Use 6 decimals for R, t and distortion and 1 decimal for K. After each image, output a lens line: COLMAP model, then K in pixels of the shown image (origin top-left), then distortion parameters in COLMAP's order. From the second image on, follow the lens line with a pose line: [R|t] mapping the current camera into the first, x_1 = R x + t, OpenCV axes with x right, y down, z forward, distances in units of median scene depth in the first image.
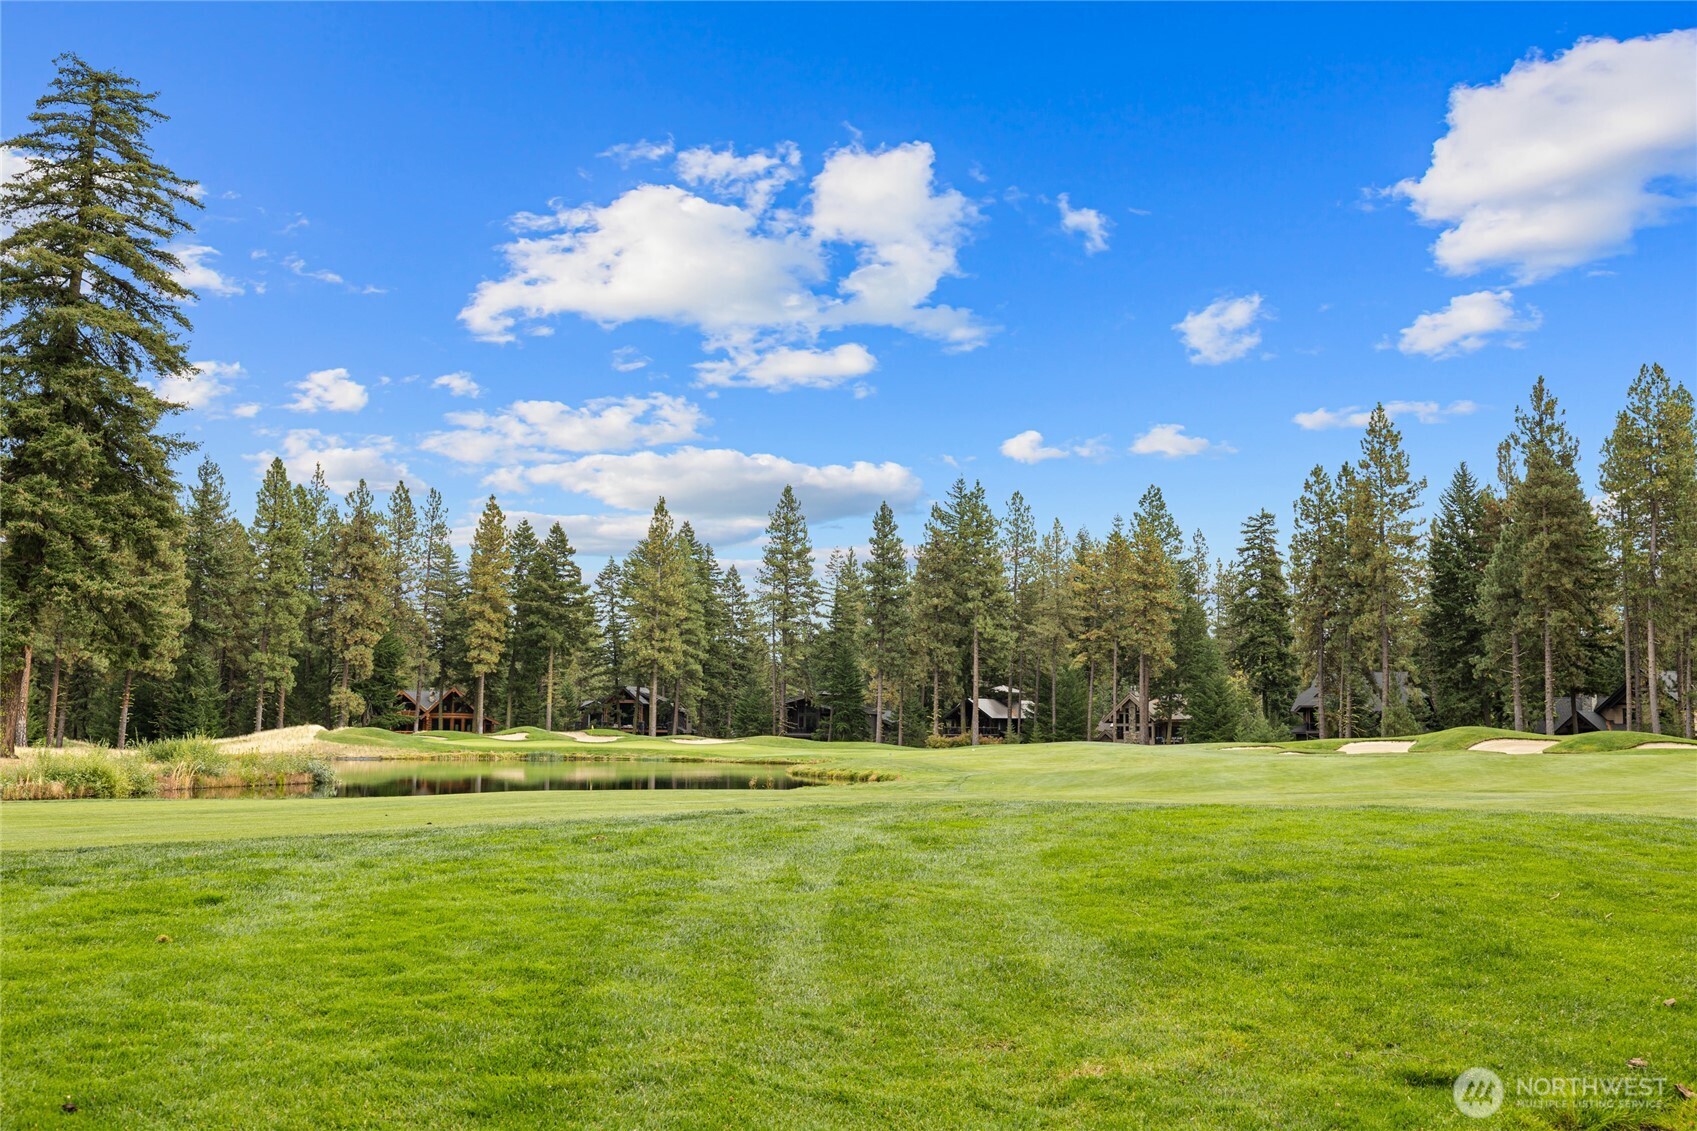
lens RADIAL K [[1624.0, 0, 848.5], [0, 1624.0, 565.5], [0, 0, 1]] dist [0.000290, -0.001436]
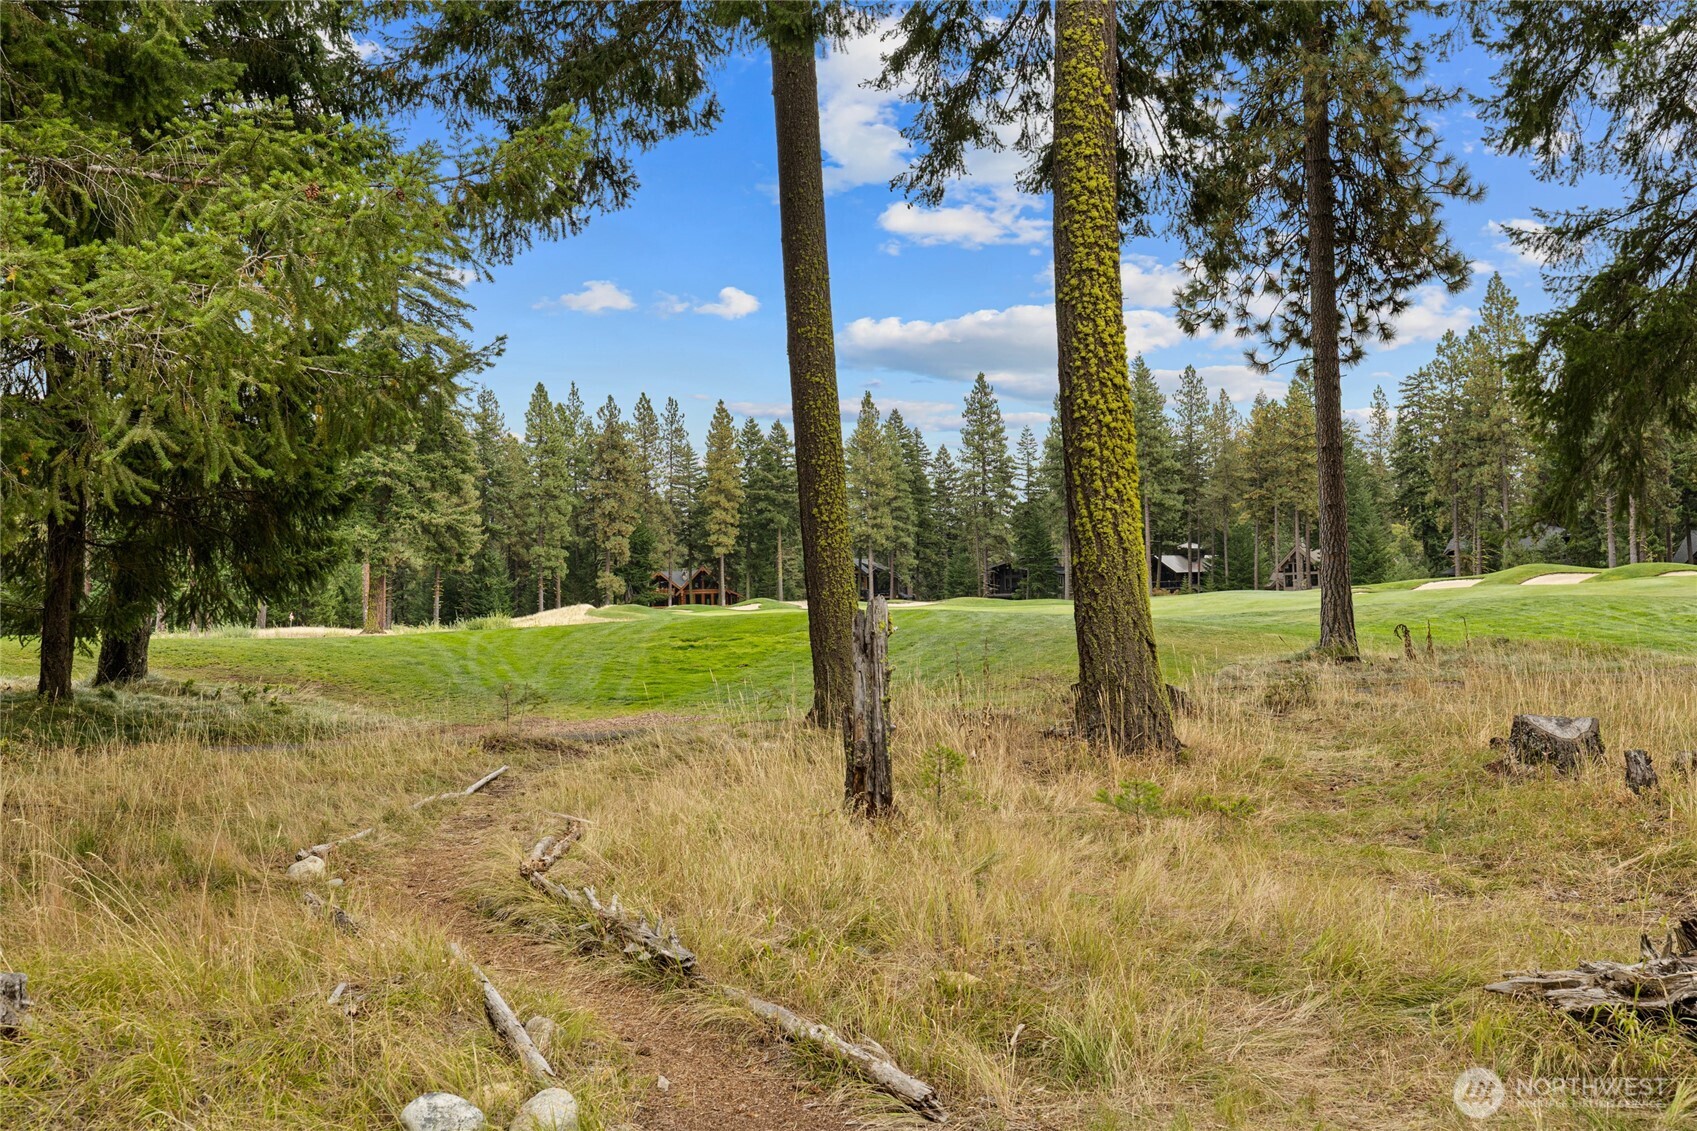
lens RADIAL K [[1624.0, 0, 848.5], [0, 1624.0, 565.5], [0, 0, 1]] dist [0.000290, -0.001436]
pose [[0.986056, -0.045597, -0.160047, 0.052981], [0.058812, 0.995152, 0.078825, -0.012803], [0.155677, -0.087138, 0.983957, -0.140086]]
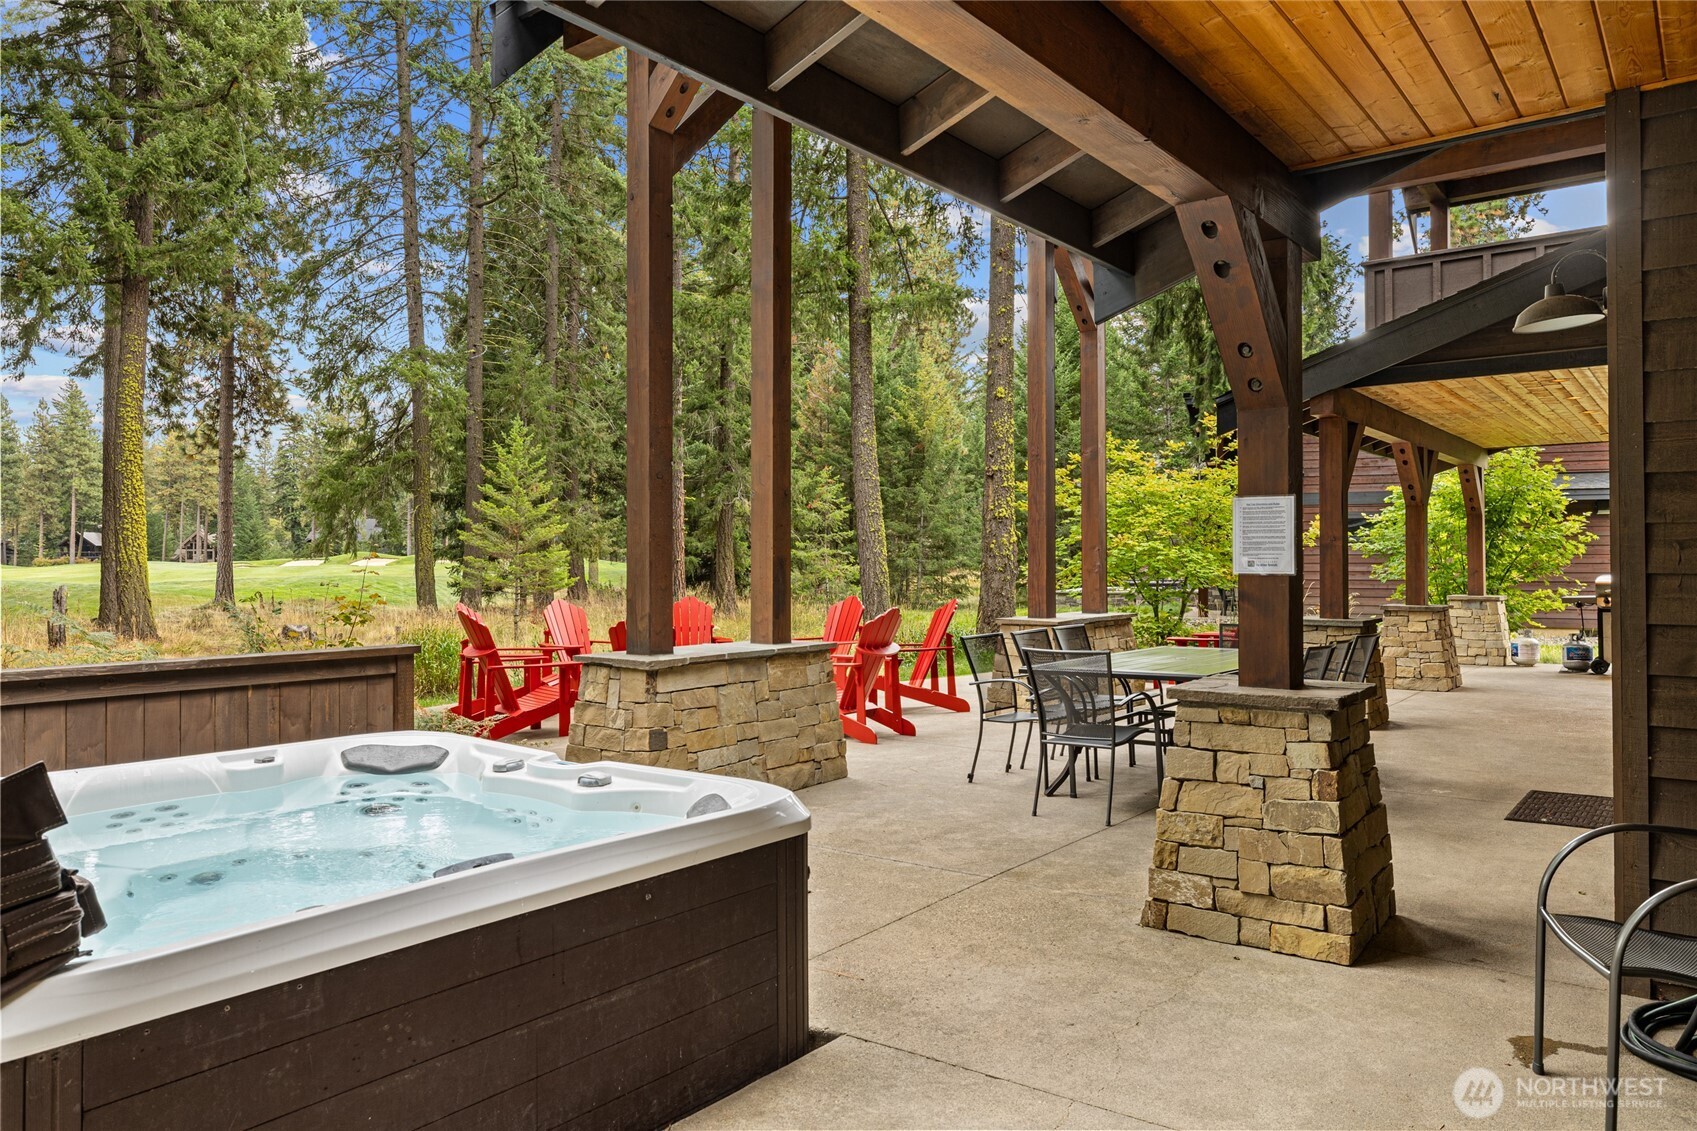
lens RADIAL K [[1132.2, 0, 839.0], [0, 1132.2, 540.1], [0, 0, 1]] dist [-0.003954, -0.001179]
pose [[0.810078, 0.001884, 0.586319, 0.039685], [-0.055880, 0.995691, 0.074007, -0.027175], [-0.583653, -0.092715, 0.806693, -0.242460]]
